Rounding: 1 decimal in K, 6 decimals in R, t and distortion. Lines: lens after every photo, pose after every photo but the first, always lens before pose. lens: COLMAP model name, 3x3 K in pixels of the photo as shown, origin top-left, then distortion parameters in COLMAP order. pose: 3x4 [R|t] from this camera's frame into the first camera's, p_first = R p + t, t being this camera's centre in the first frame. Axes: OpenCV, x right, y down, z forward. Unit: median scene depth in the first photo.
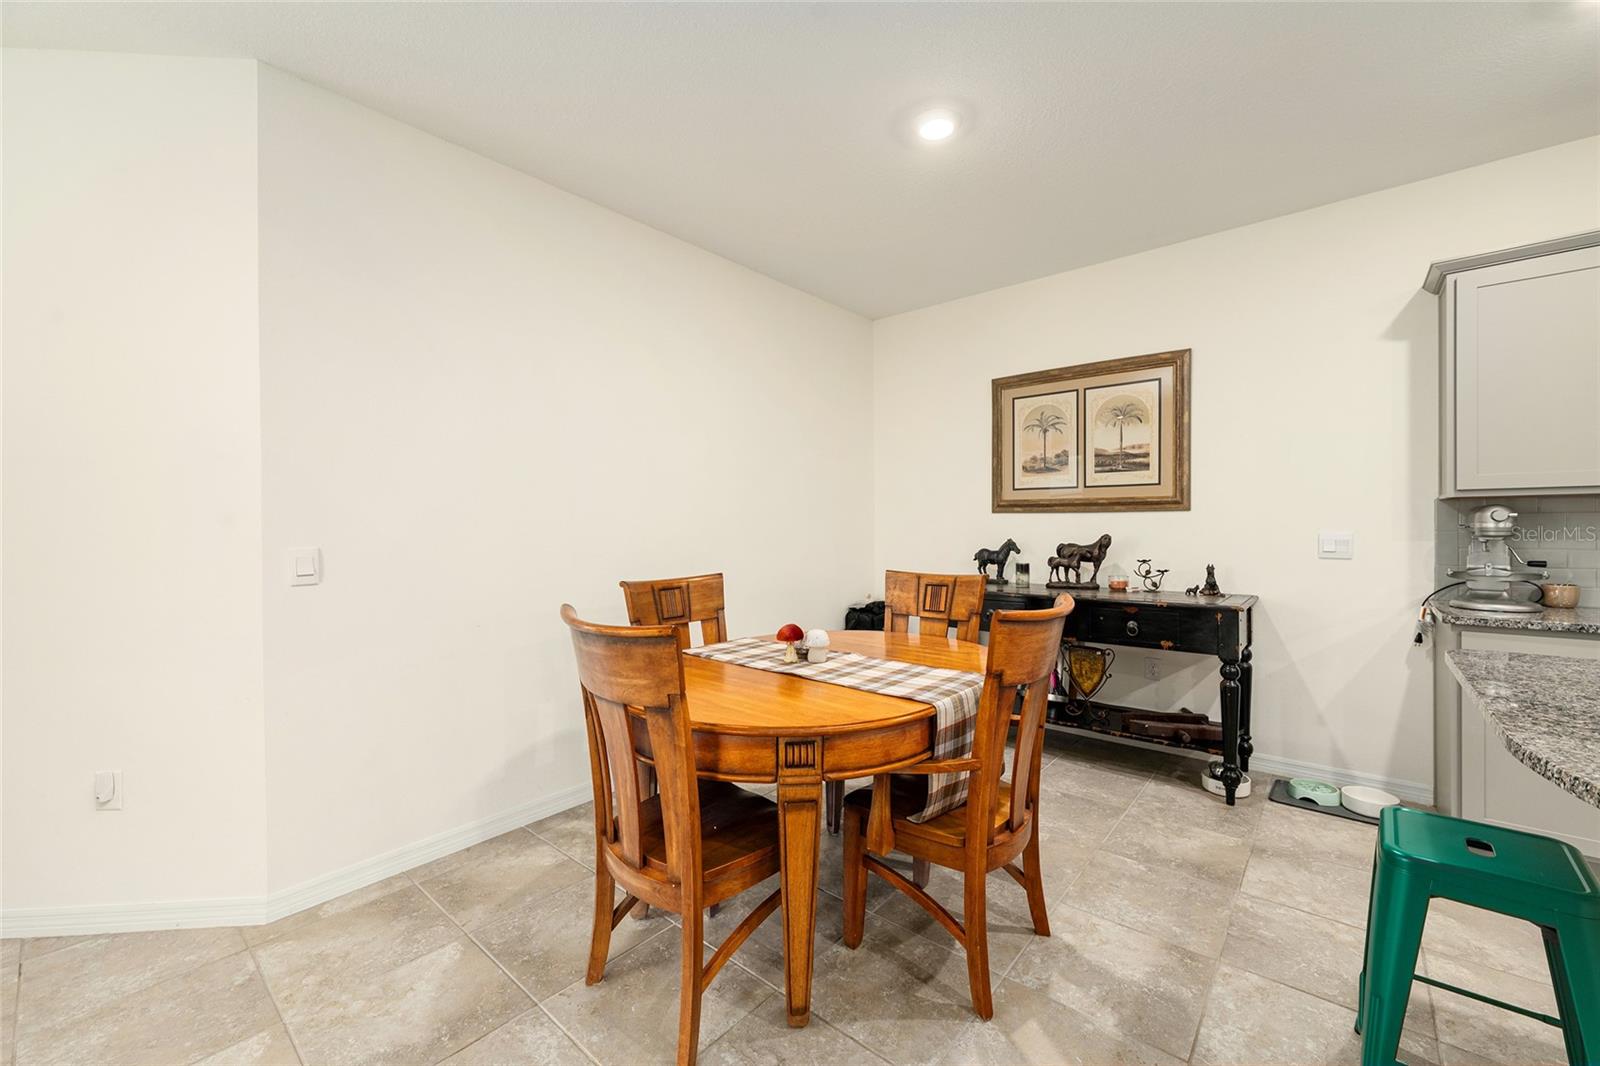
lens RADIAL K [[632.8, 0, 803.8], [0, 632.8, 530.6], [0, 0, 1]] dist [-0.002513, 0.000817]
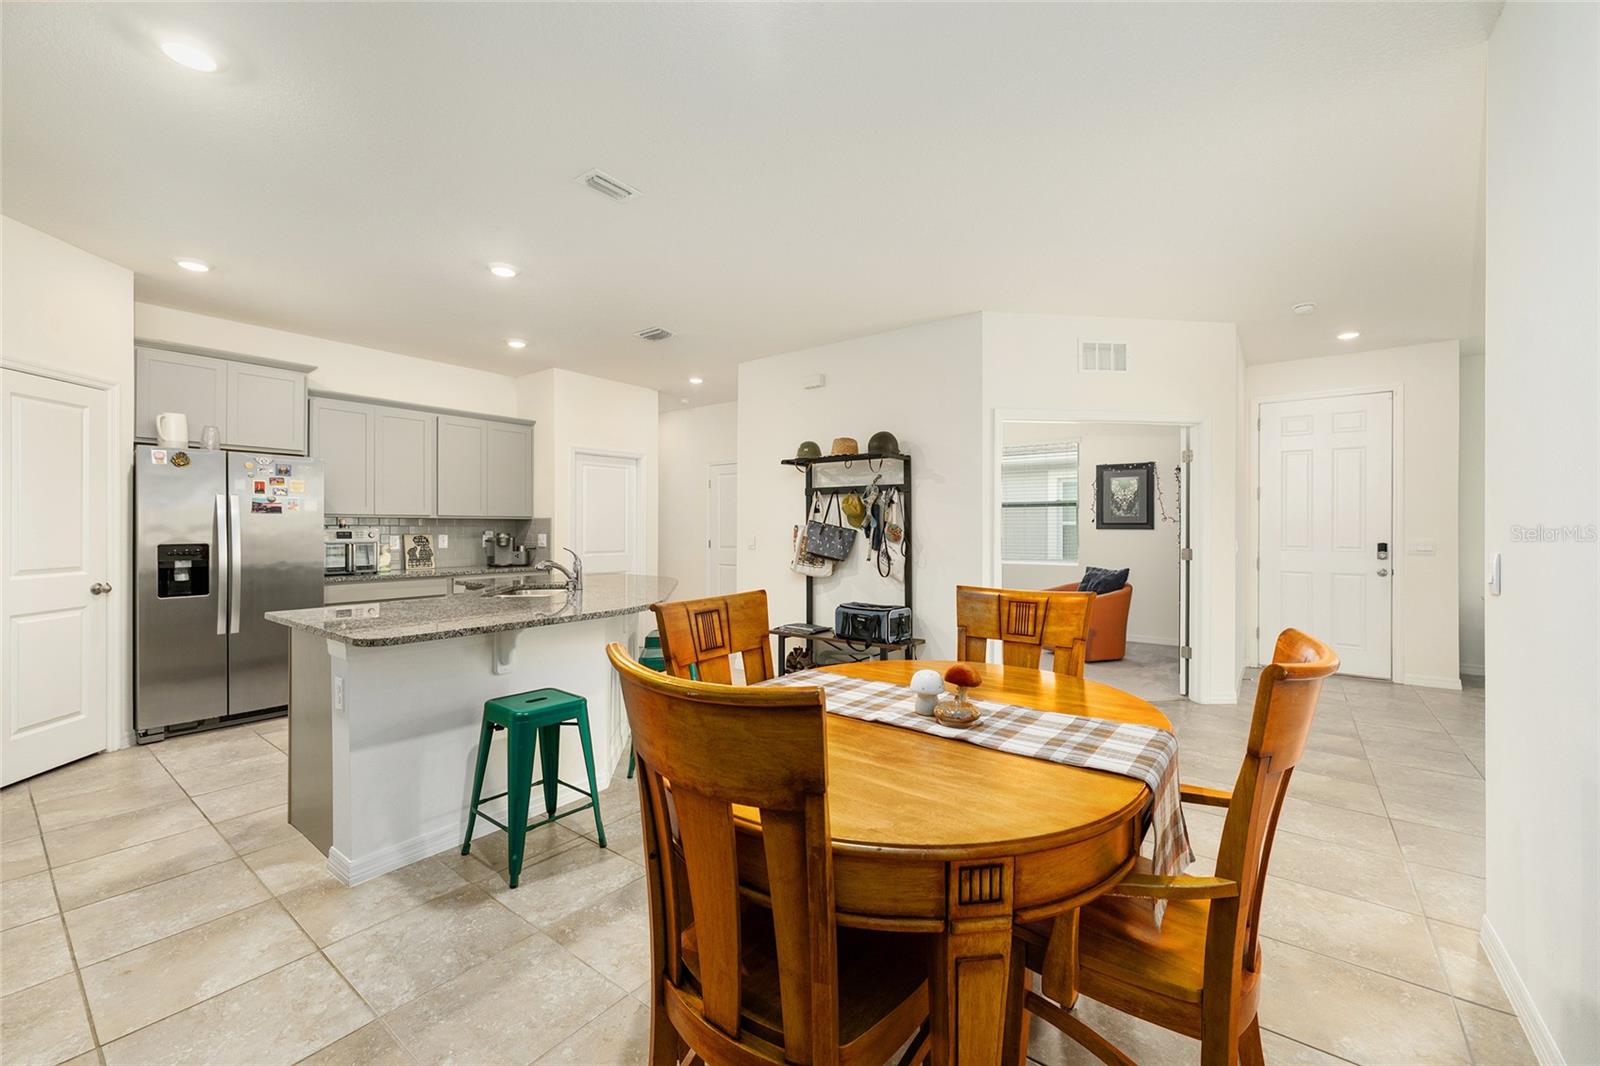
lens RADIAL K [[632.8, 0, 802.2], [0, 632.8, 527.5], [0, 0, 1]] dist [-0.002513, 0.000817]
pose [[-0.997929, 0.007154, -0.063934, 0.150489], [0.006791, 0.999960, 0.005897, -0.012813], [0.063973, 0.005451, -0.997937, 1.187121]]
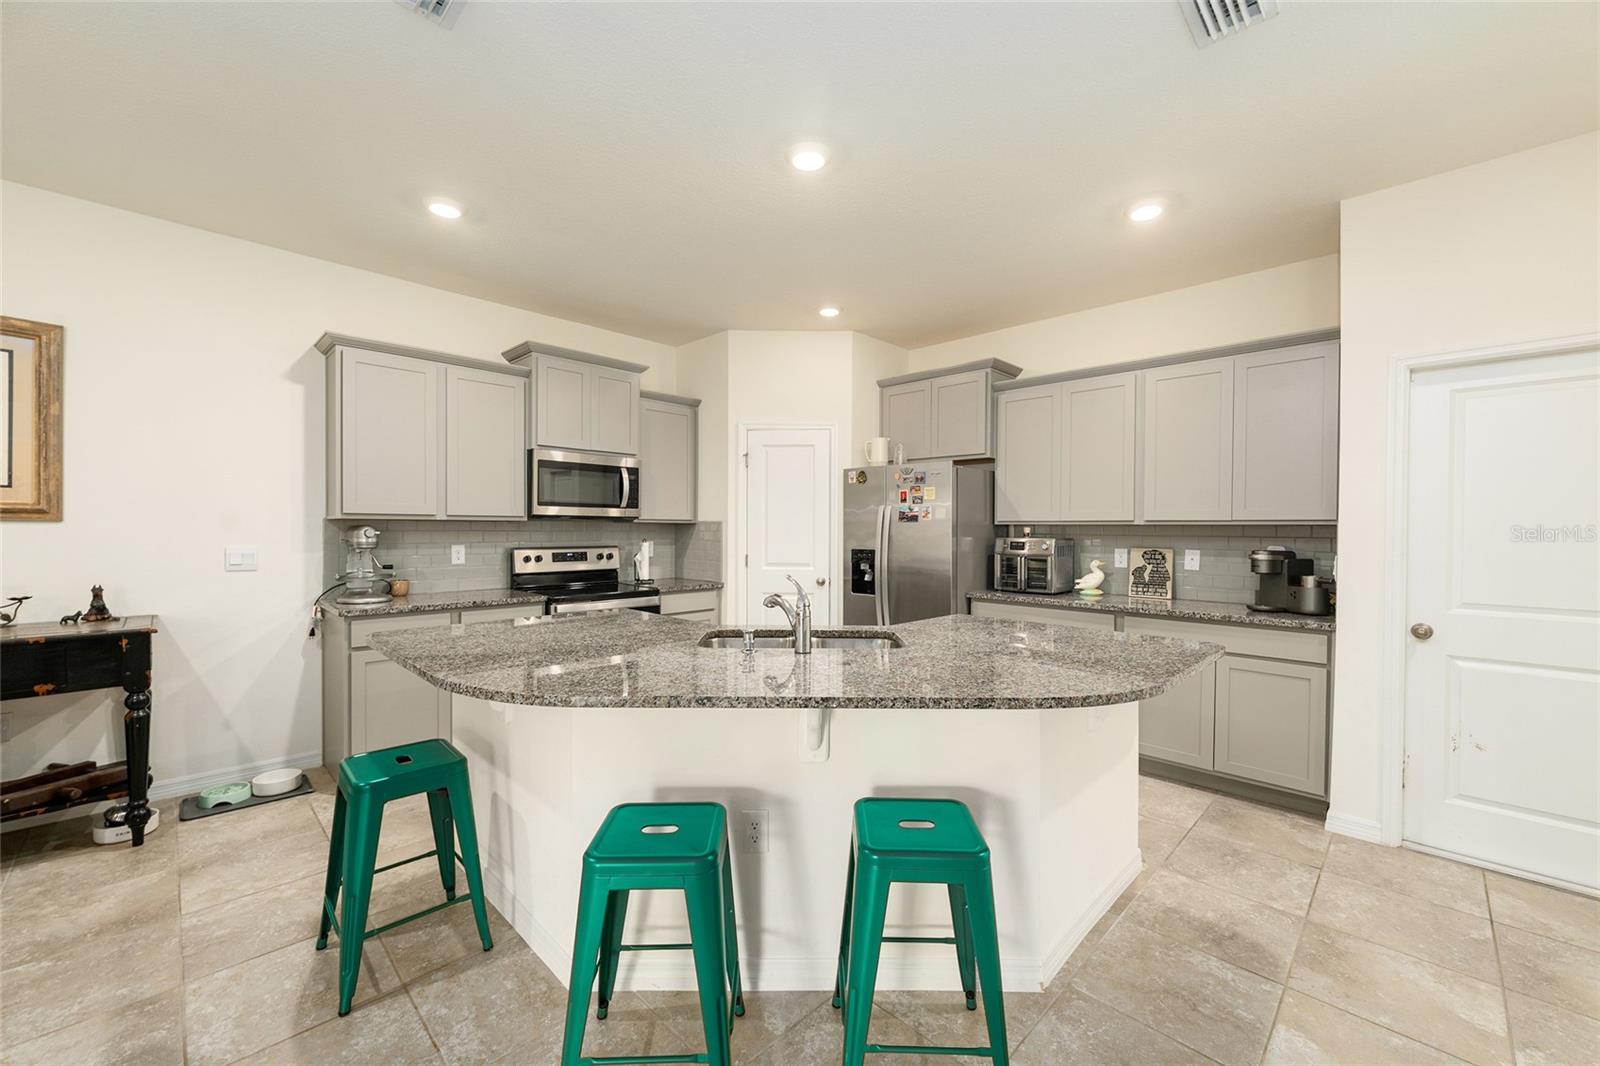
lens RADIAL K [[632.8, 0, 802.0], [0, 632.8, 533.2], [0, 0, 1]] dist [-0.002513, 0.000817]
pose [[0.071319, 0.001362, 0.997453, -0.150463], [-0.000470, 0.999999, -0.001332, -0.017032], [-0.997453, -0.000374, 0.071319, -0.025040]]
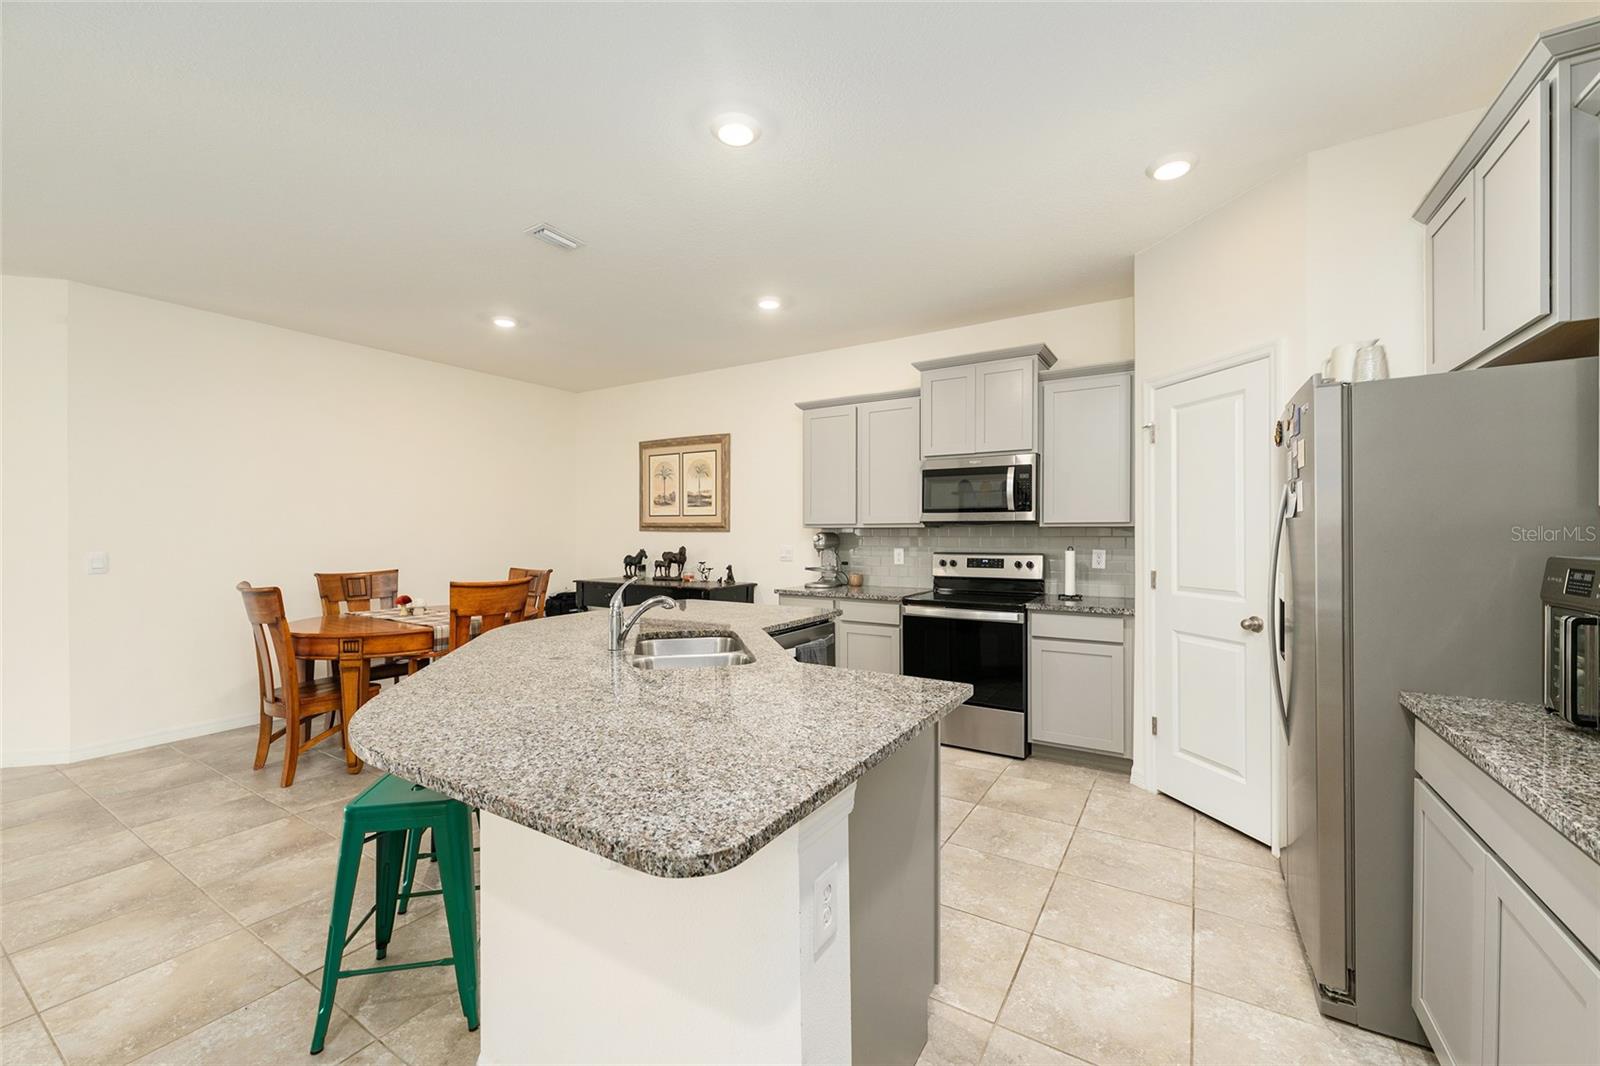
lens RADIAL K [[632.8, 0, 807.4], [0, 632.8, 535.2], [0, 0, 1]] dist [-0.002513, 0.000817]
pose [[0.987722, 0.007463, 0.156043, 0.581215], [-0.006777, 0.999965, -0.004933, -0.017381], [-0.156074, 0.003815, 0.987738, -0.682391]]
